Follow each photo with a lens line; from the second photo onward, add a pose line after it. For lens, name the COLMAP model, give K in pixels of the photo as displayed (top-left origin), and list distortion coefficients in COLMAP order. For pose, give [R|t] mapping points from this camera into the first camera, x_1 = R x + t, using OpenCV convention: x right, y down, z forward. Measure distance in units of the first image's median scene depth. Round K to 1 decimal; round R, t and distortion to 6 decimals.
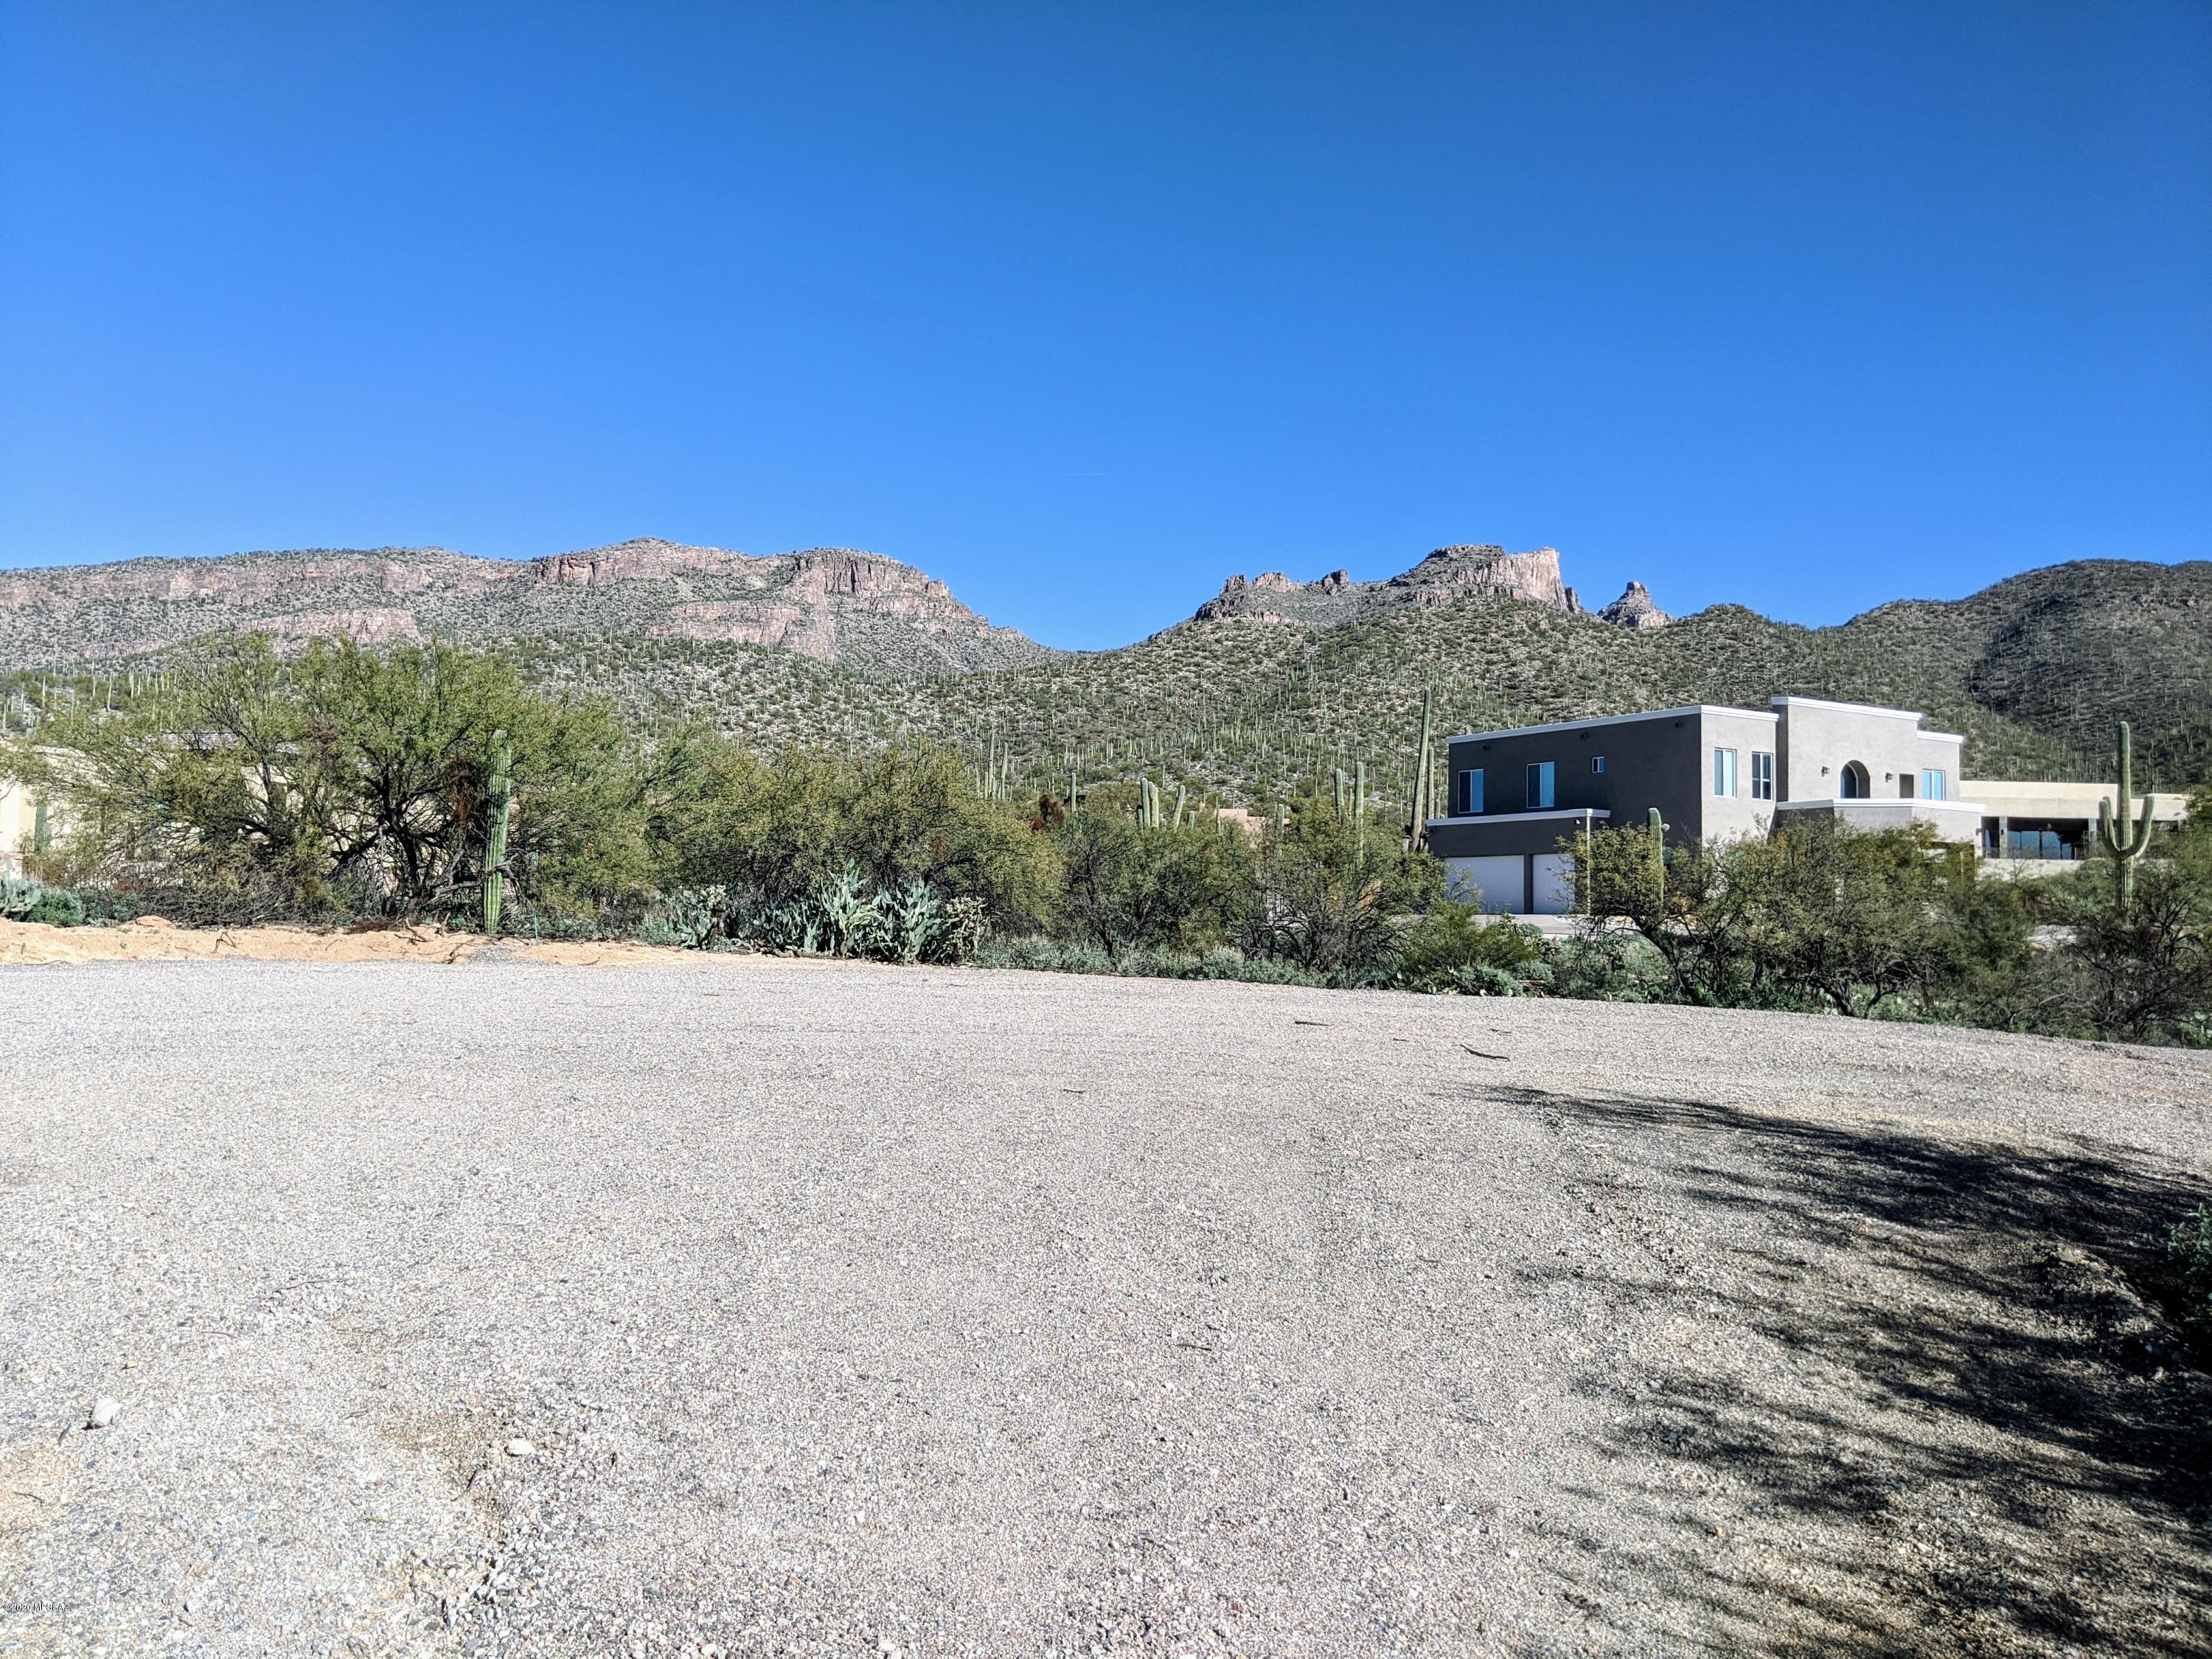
lens RADIAL K [[1755.5, 0, 1056.2], [0, 1755.5, 840.5], [0, 0, 1]] dist [0.088624, -0.168033]
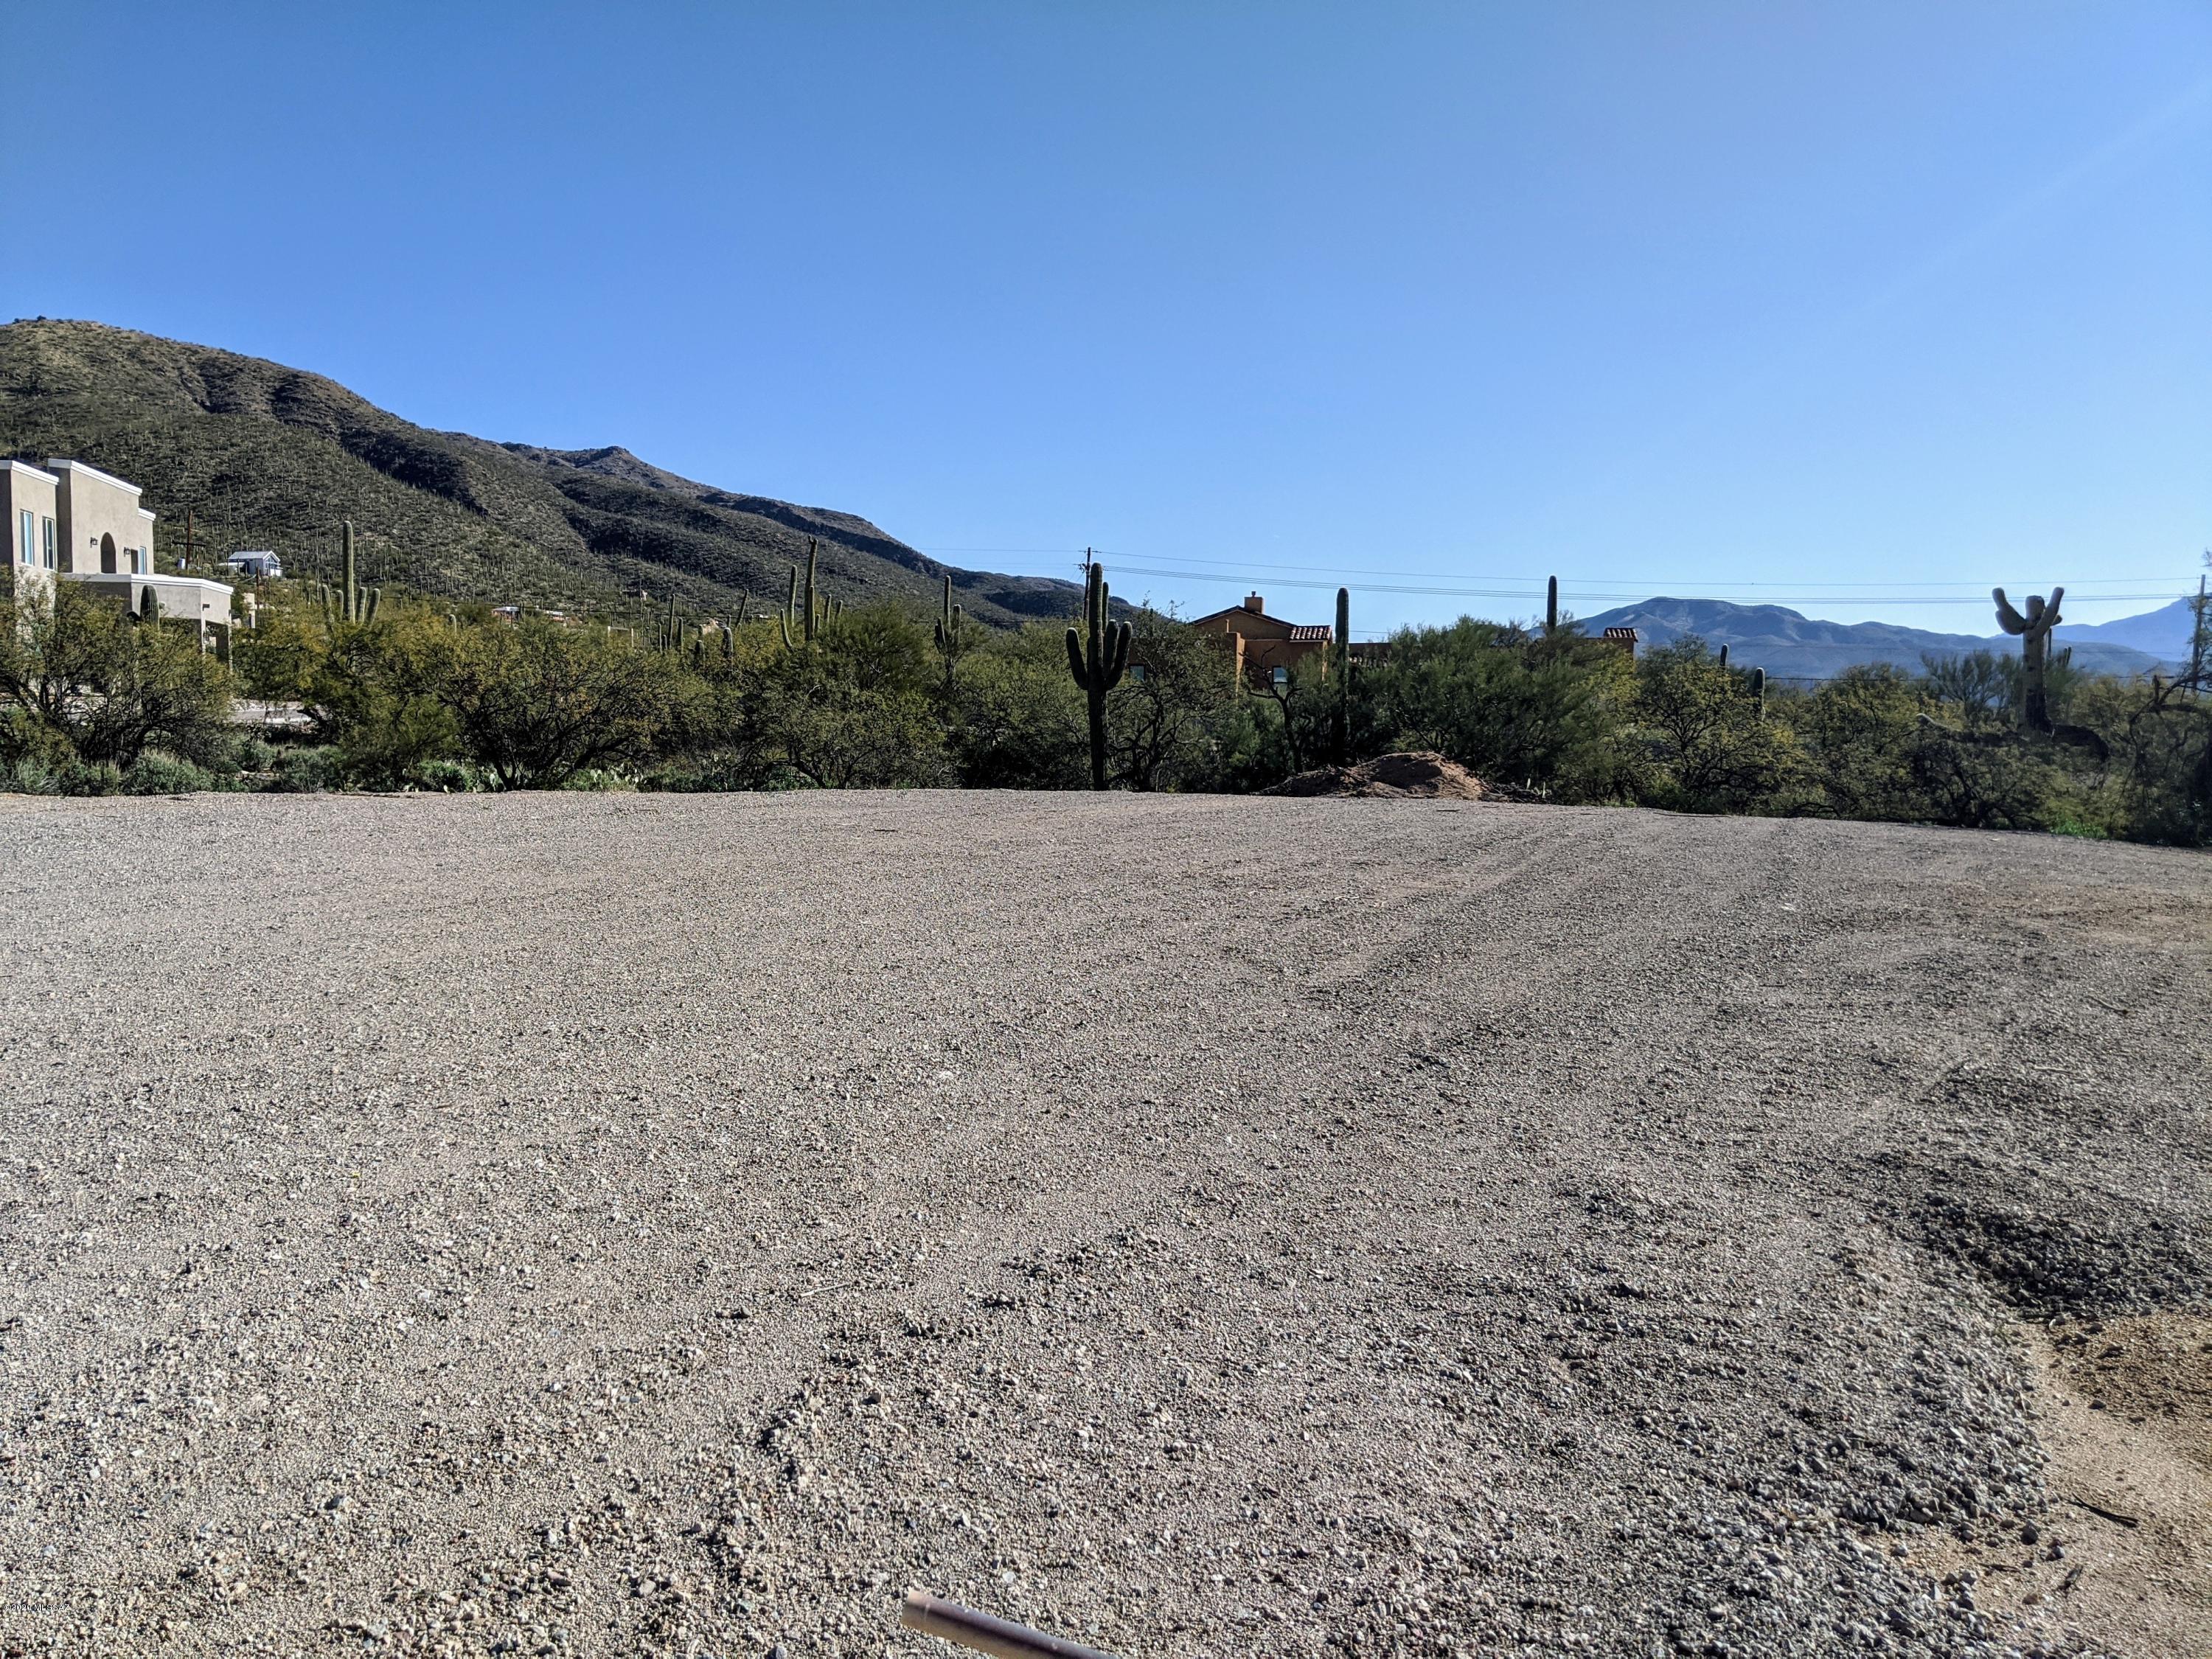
lens RADIAL K [[1755.5, 0, 1073.2], [0, 1755.5, 825.4], [0, 0, 1]] dist [0.088624, -0.168033]
pose [[0.323274, -0.071826, 0.943576, -0.520423], [-0.048502, 0.994547, 0.092323, -0.002119], [-0.945062, -0.075611, 0.318027, 0.310570]]
